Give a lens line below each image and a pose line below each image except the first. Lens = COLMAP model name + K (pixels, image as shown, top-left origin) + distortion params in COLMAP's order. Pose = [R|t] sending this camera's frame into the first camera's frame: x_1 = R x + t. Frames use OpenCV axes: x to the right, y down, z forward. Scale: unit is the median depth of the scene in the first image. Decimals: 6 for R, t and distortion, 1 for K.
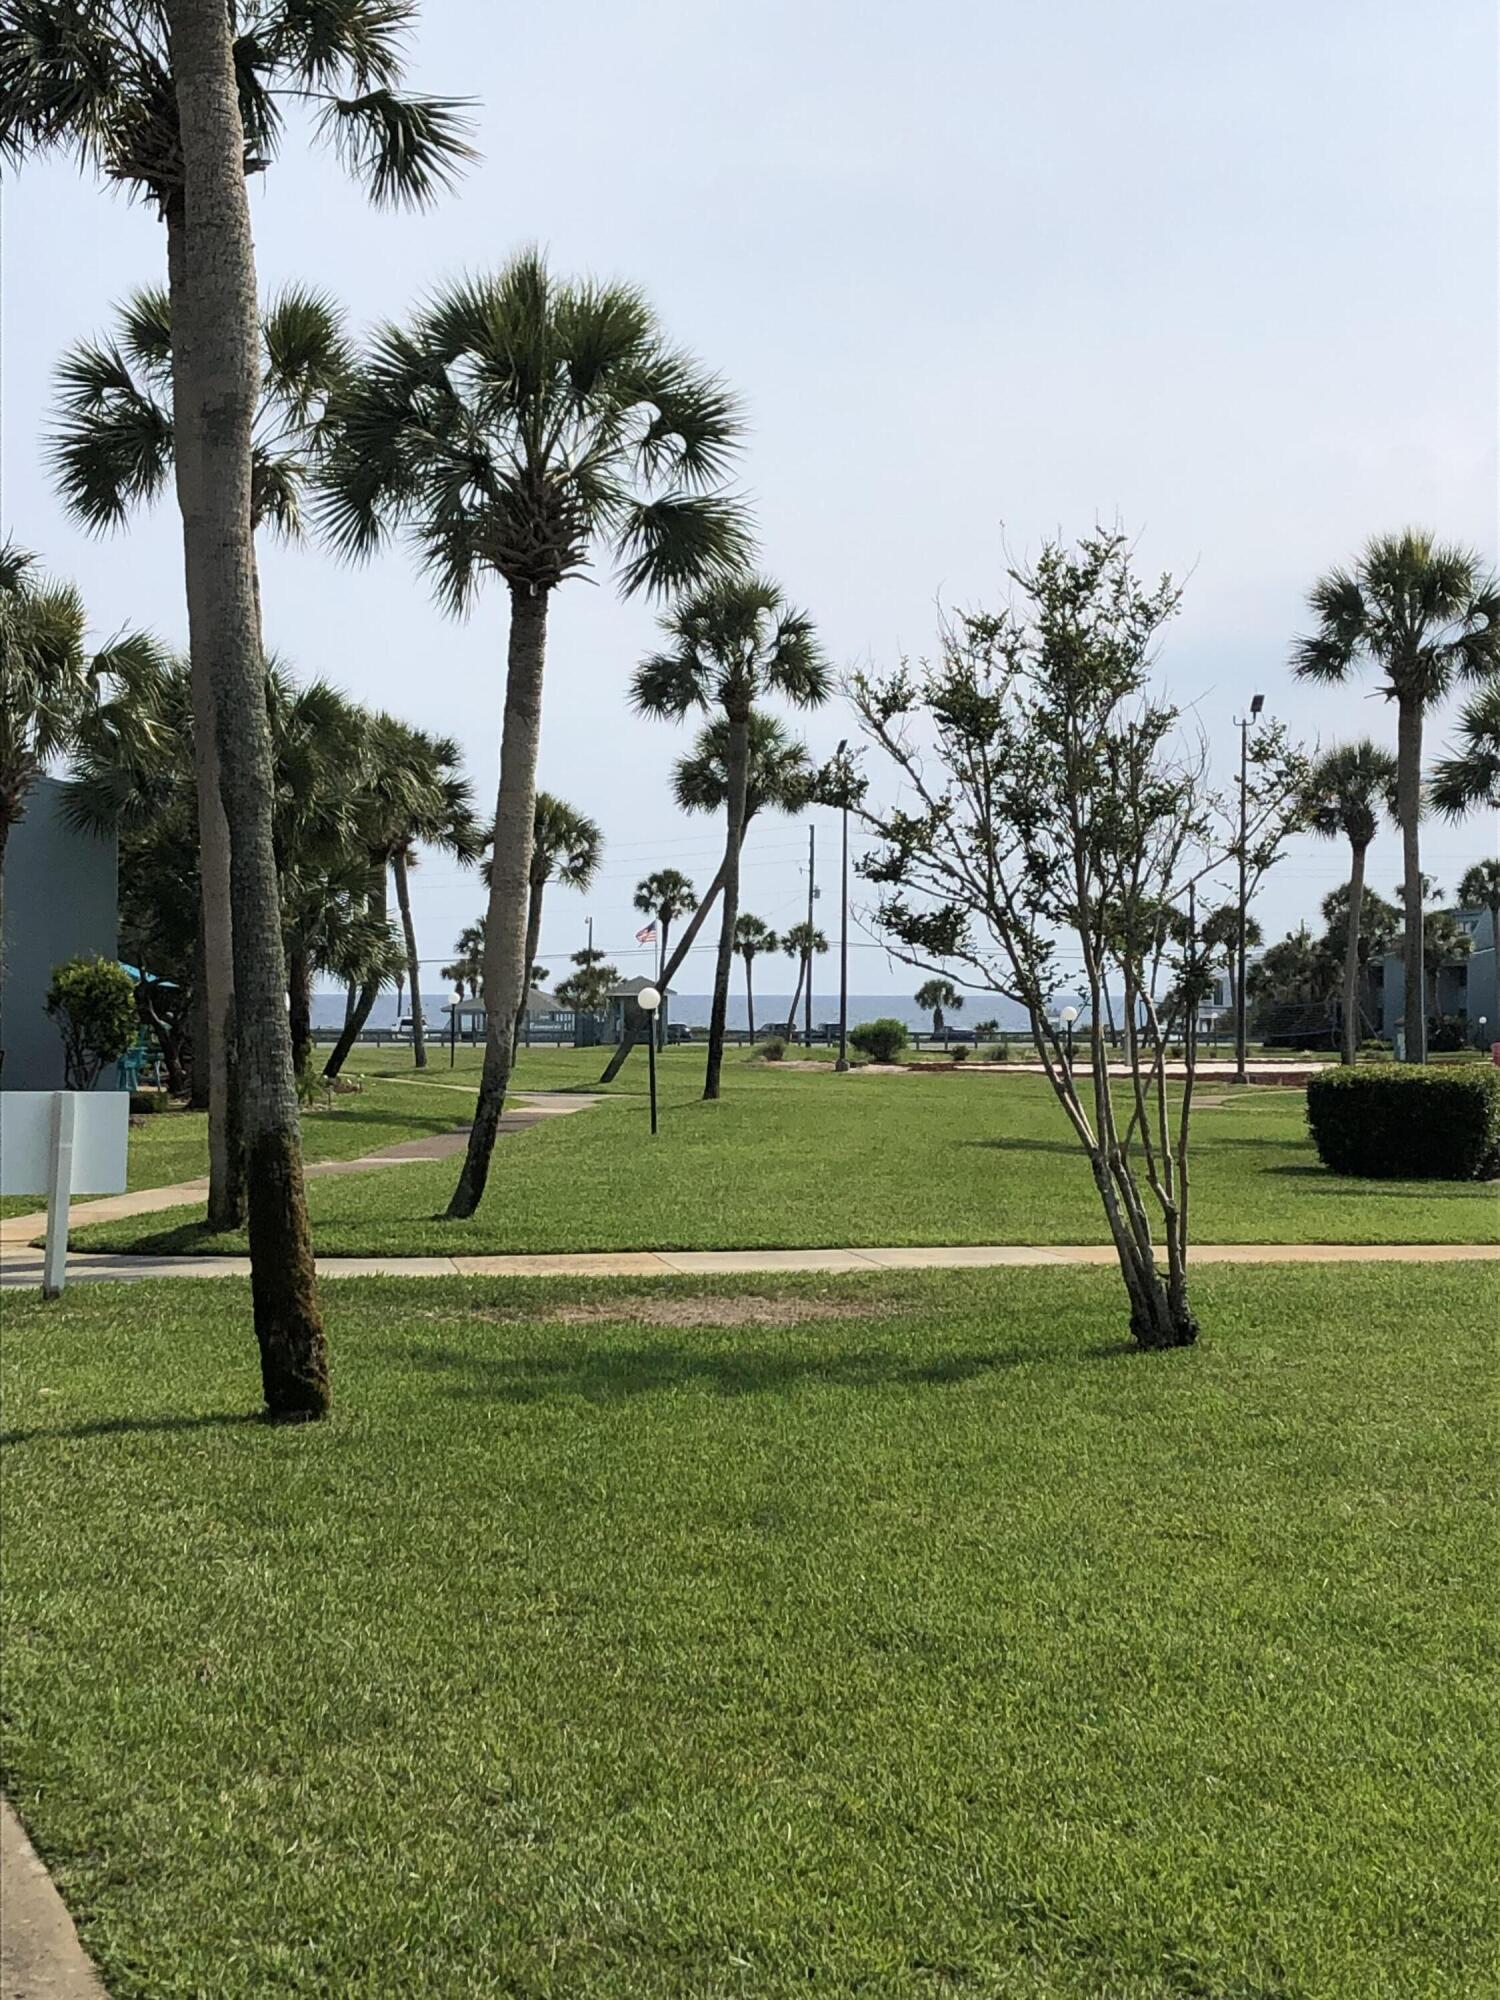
lens RADIAL K [[3333.0, 0, 750.0], [0, 3333.0, 1000.0], [0, 0, 1]] dist [0.155782, -0.002363]
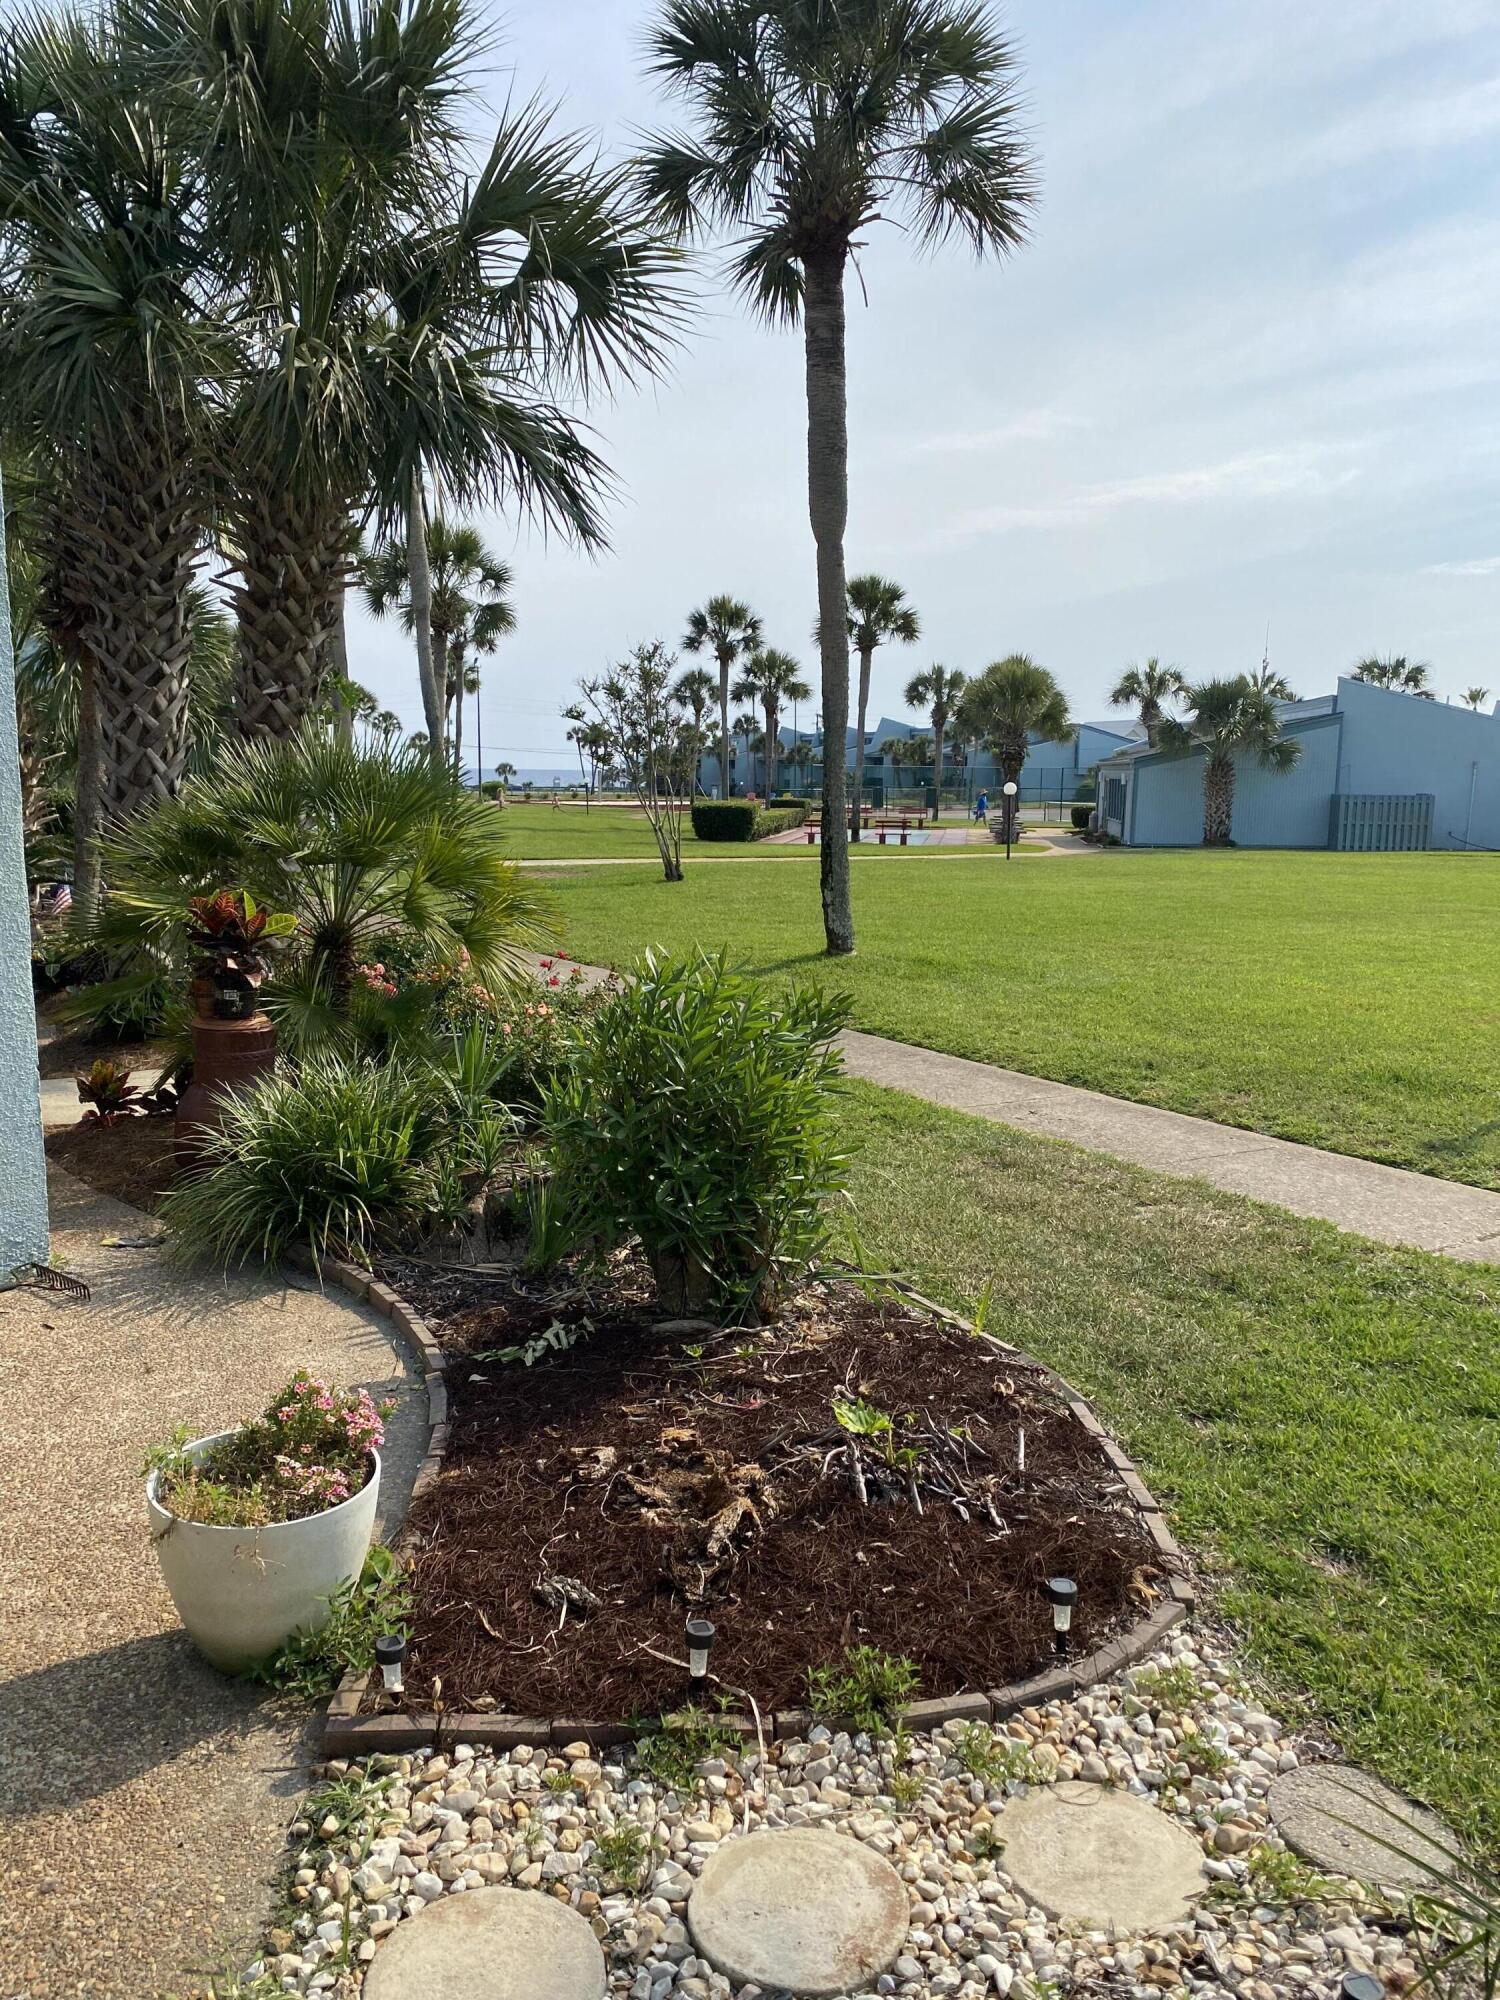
lens RADIAL K [[1507.4, 0, 768.5], [0, 1507.4, 1001.8], [0, 0, 1]] dist [0.028316, 0.001540]
pose [[0.972681, -0.024519, 0.230847, -0.054560], [-0.010533, 0.988721, 0.149395, -0.002729], [-0.231907, -0.147745, 0.961452, -0.204184]]
